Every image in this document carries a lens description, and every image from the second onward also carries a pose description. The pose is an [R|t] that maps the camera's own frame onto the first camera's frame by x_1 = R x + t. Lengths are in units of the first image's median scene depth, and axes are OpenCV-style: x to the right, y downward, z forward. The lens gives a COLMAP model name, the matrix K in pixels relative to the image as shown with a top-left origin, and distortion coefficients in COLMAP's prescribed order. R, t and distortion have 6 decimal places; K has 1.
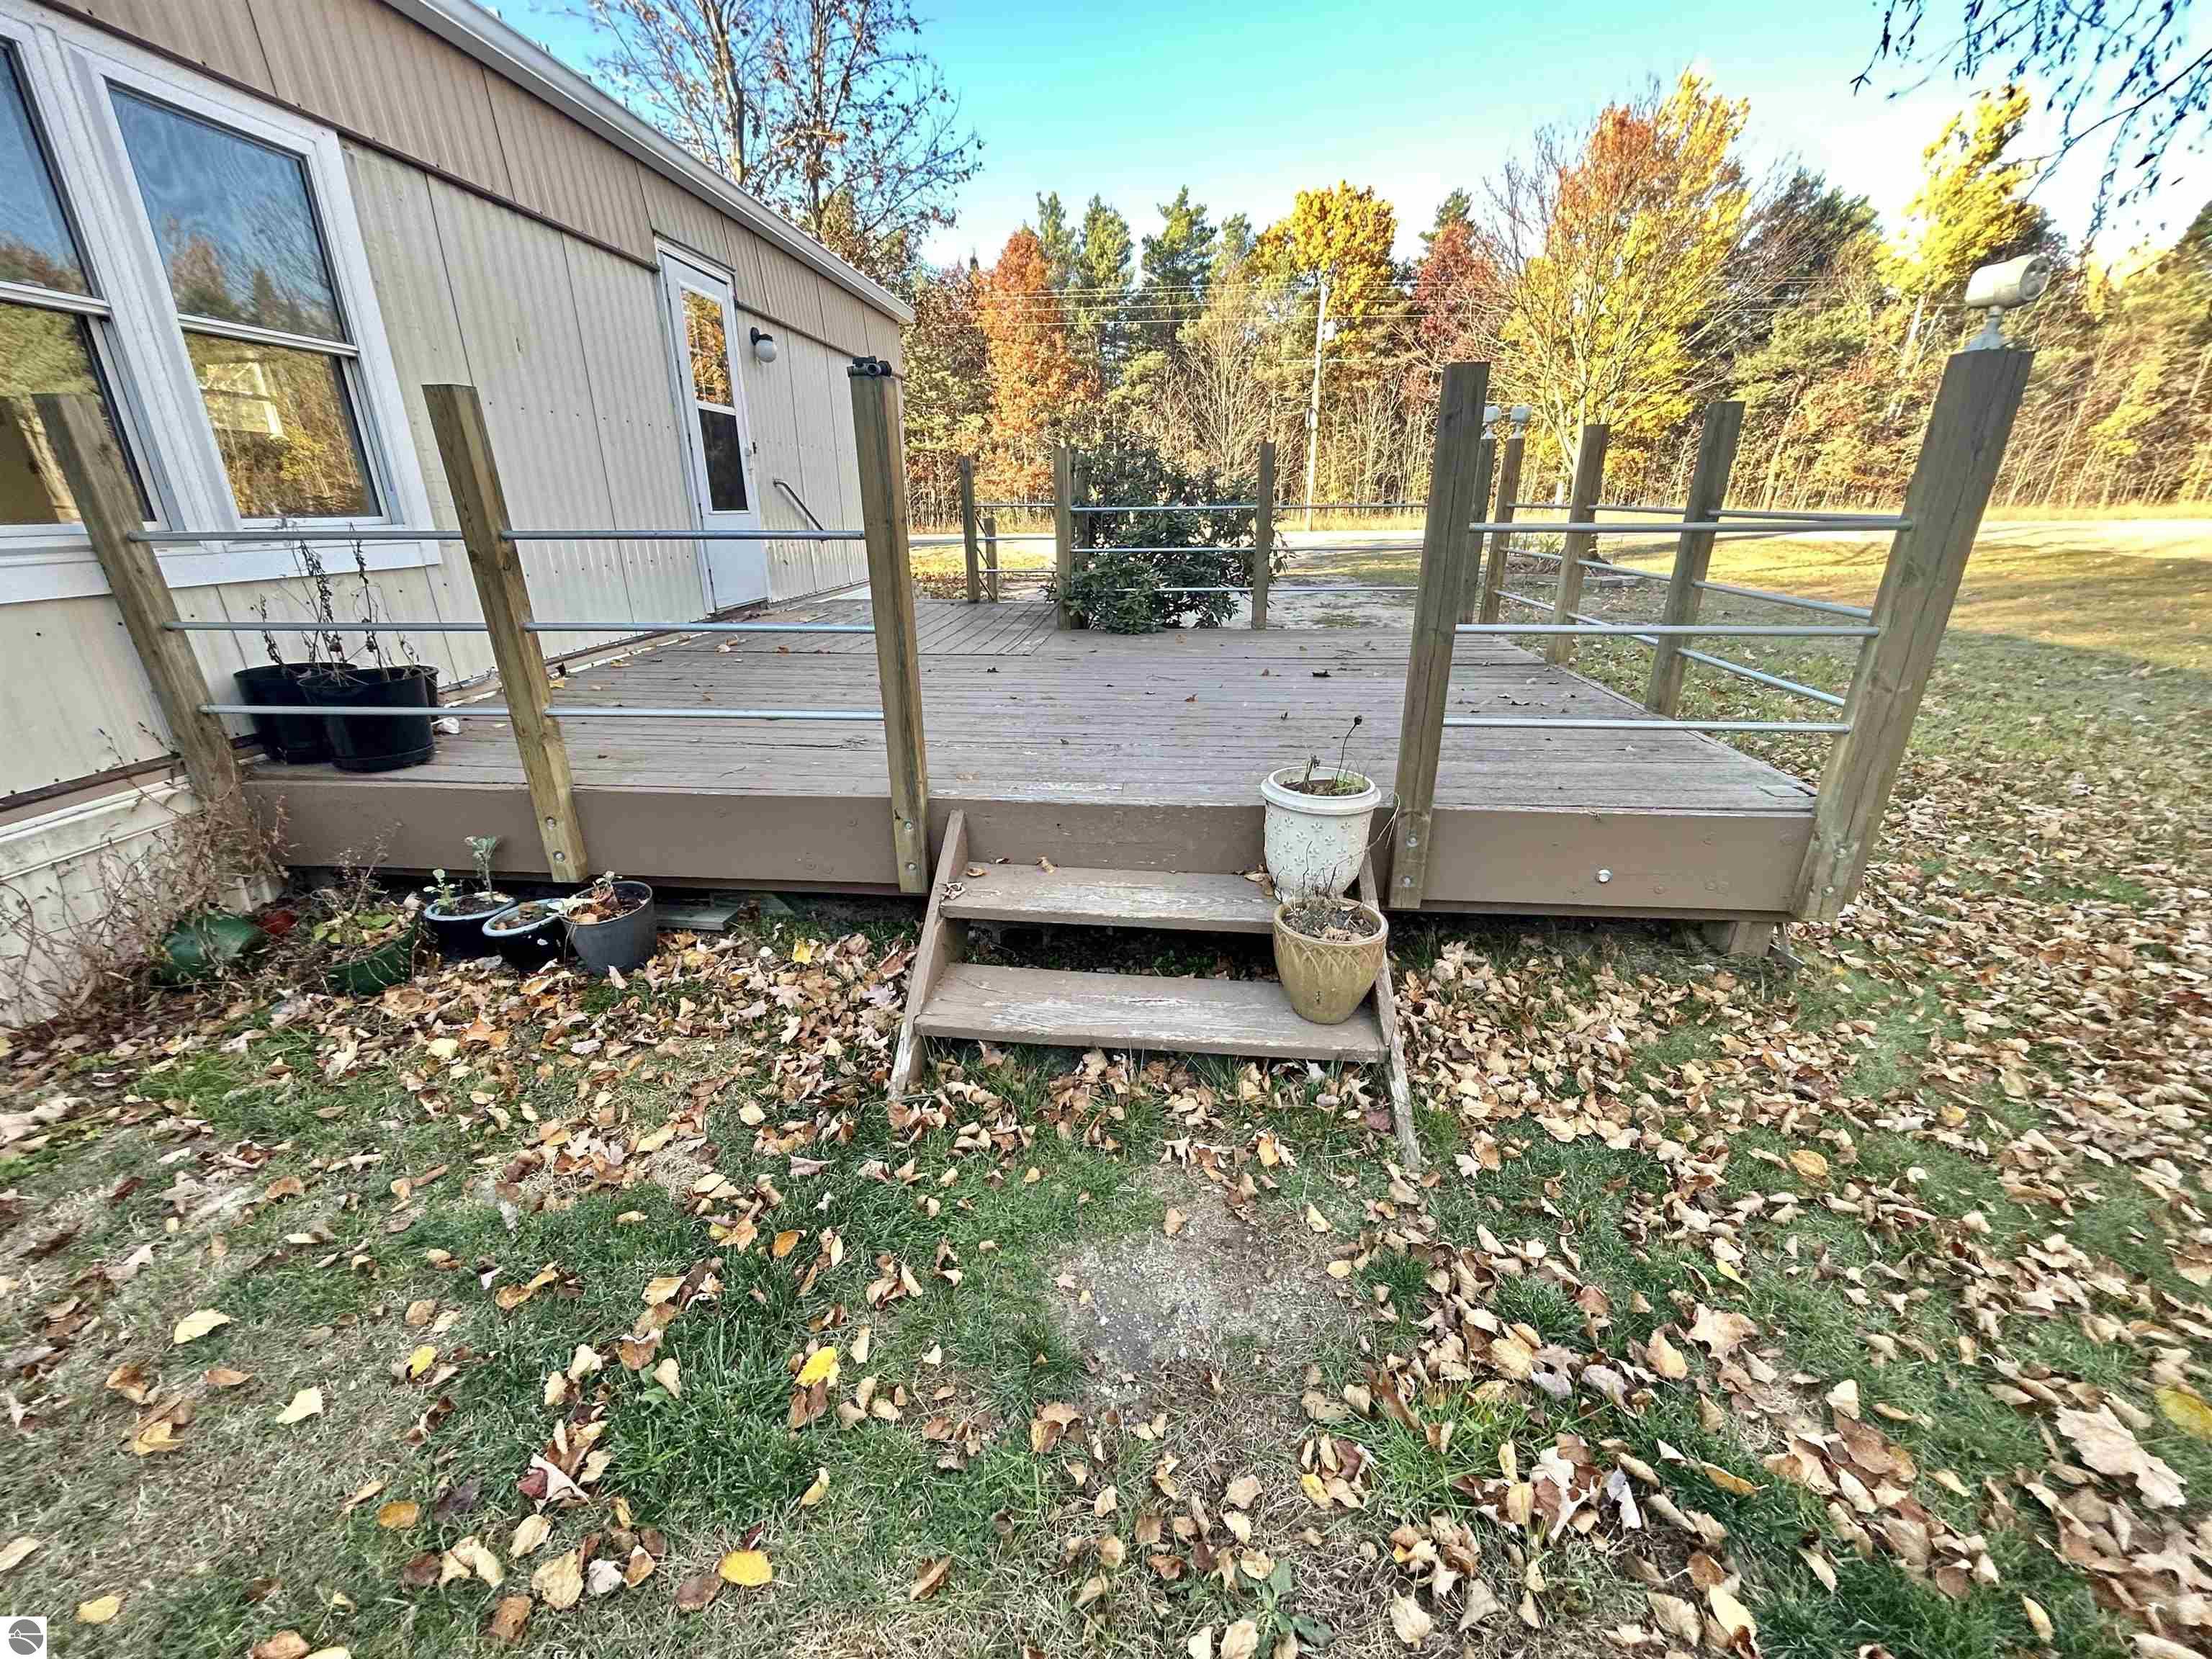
lens RADIAL K [[875.2, 0, 1108.6], [0, 875.2, 816.6], [0, 0, 1]] dist [-0.000873, -0.000016]
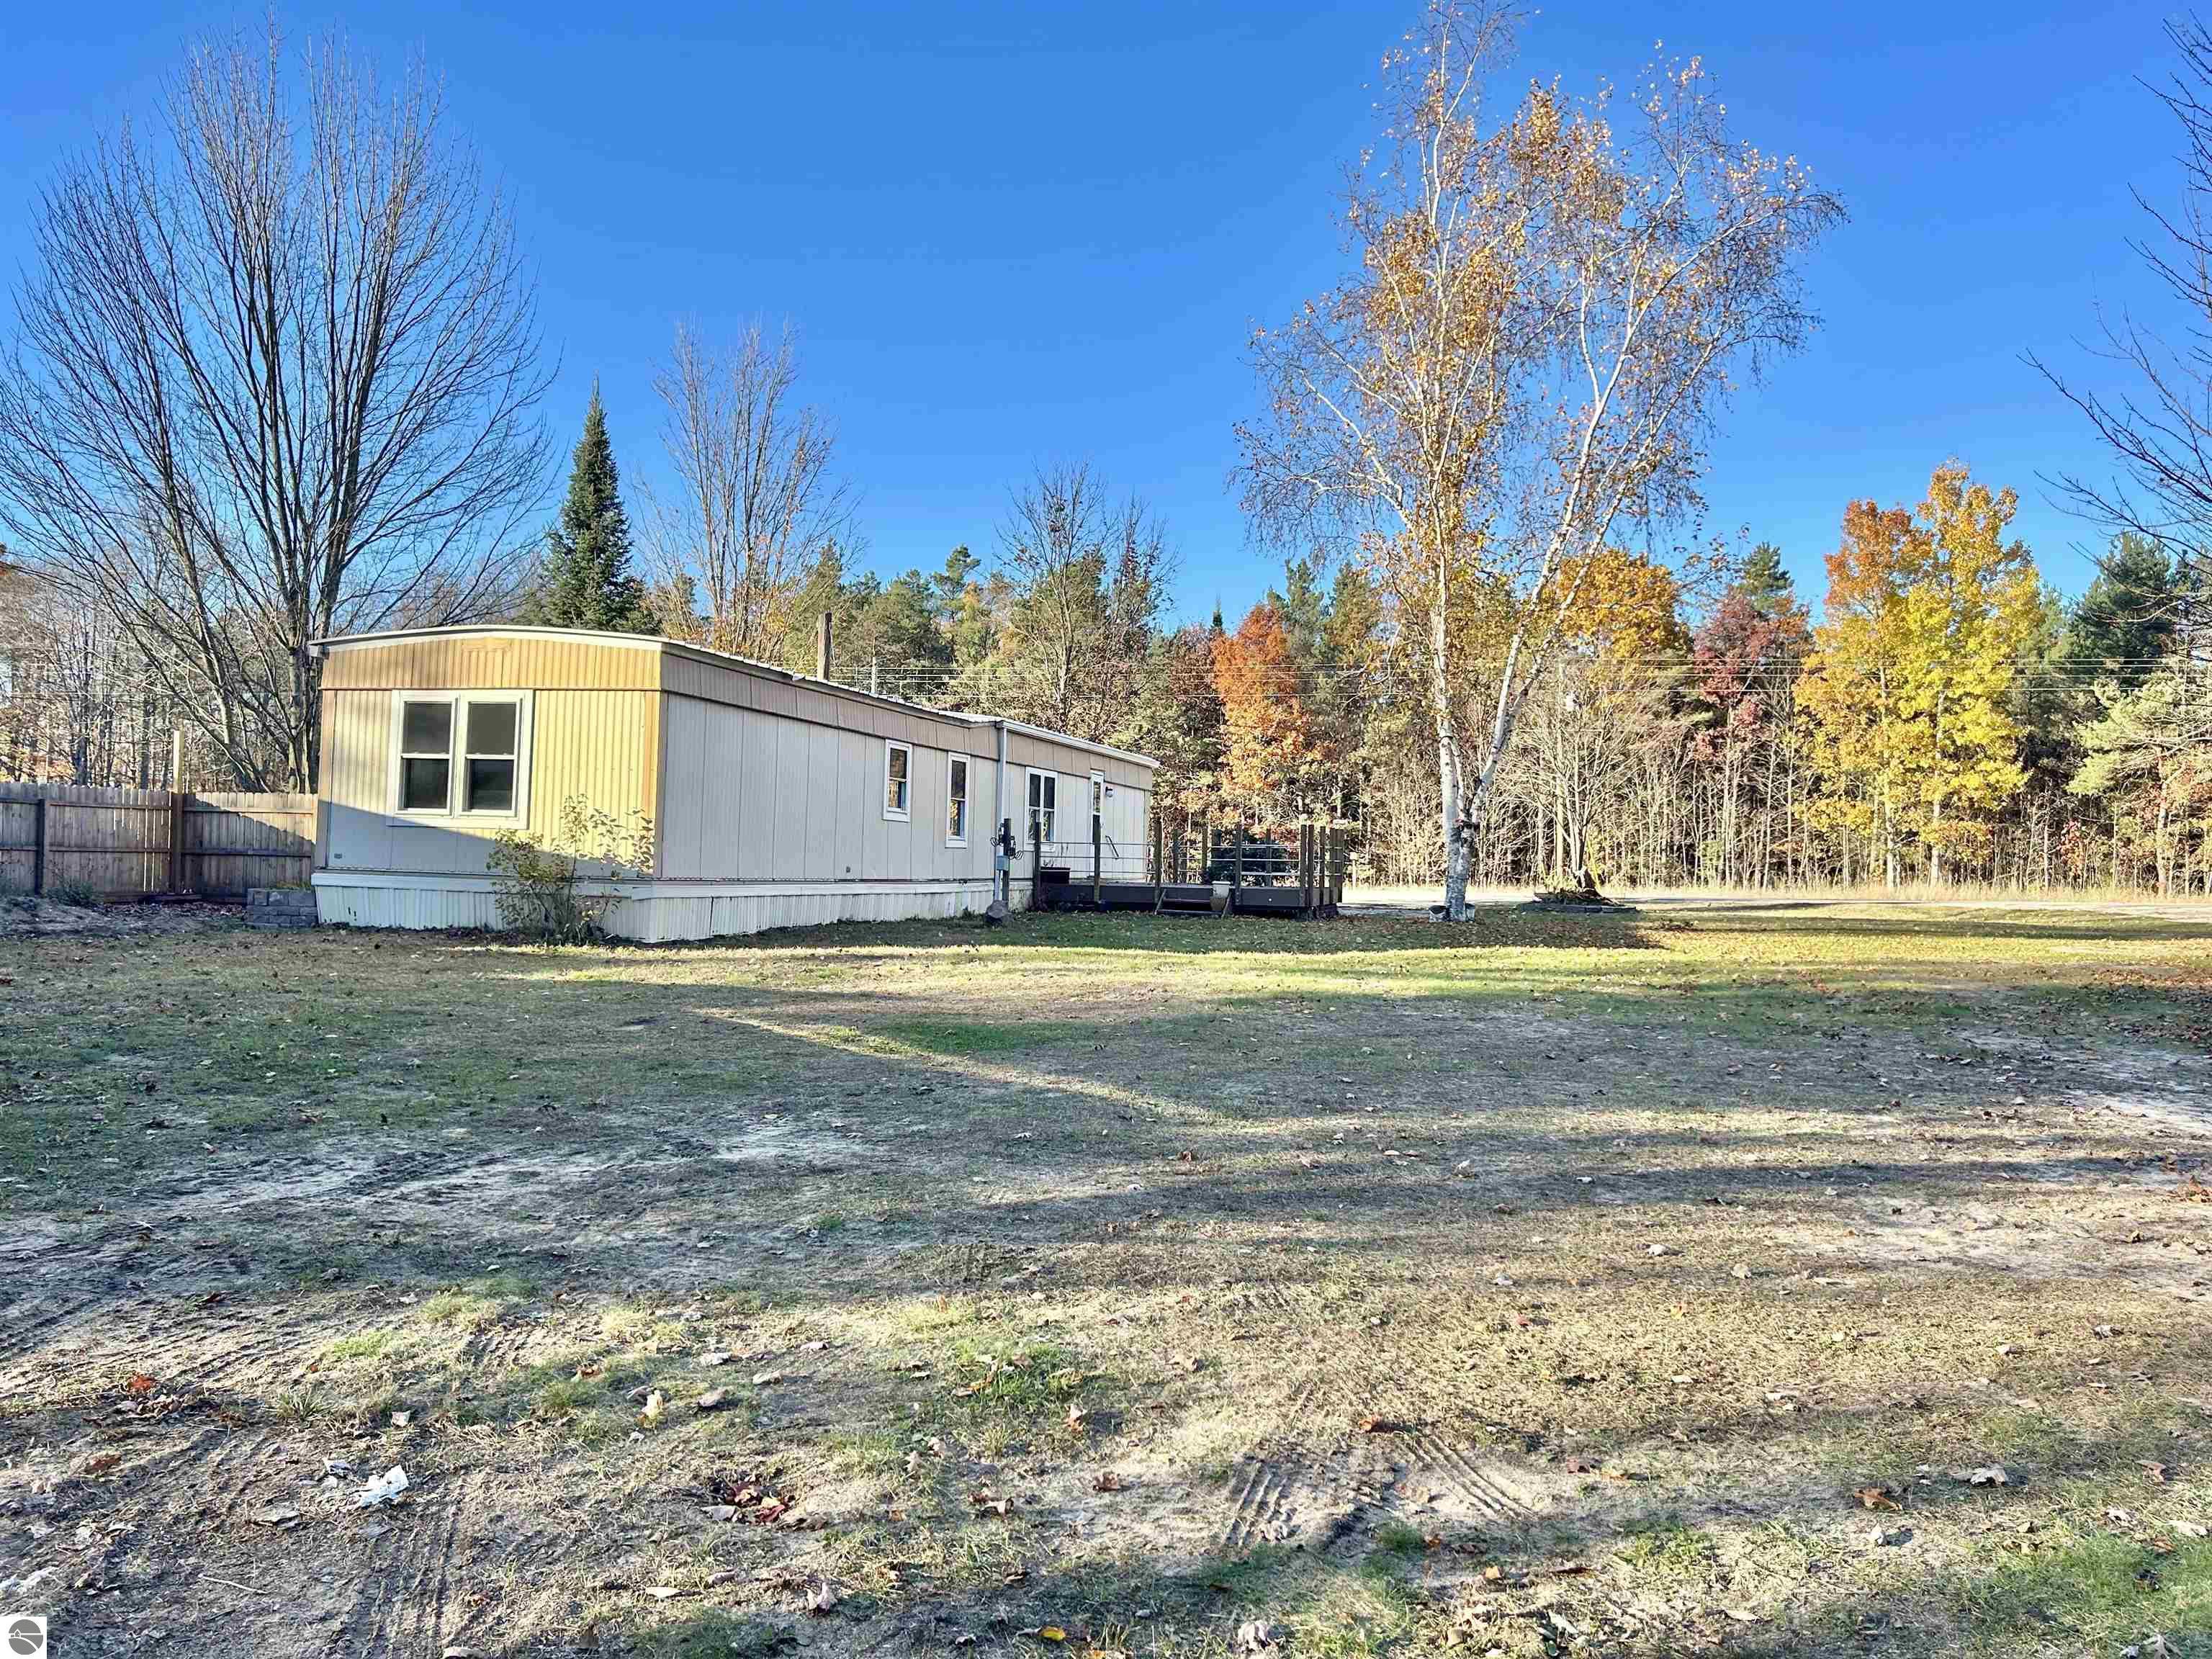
lens RADIAL K [[1703.3, 0, 1091.0], [0, 1703.3, 826.6], [0, 0, 1]] dist [0.080574, -0.079064]
pose [[0.976487, 0.020535, -0.214598, 0.123097], [-0.097806, 0.929306, -0.356124, 0.258390], [0.192114, 0.368739, 0.909463, -0.669353]]
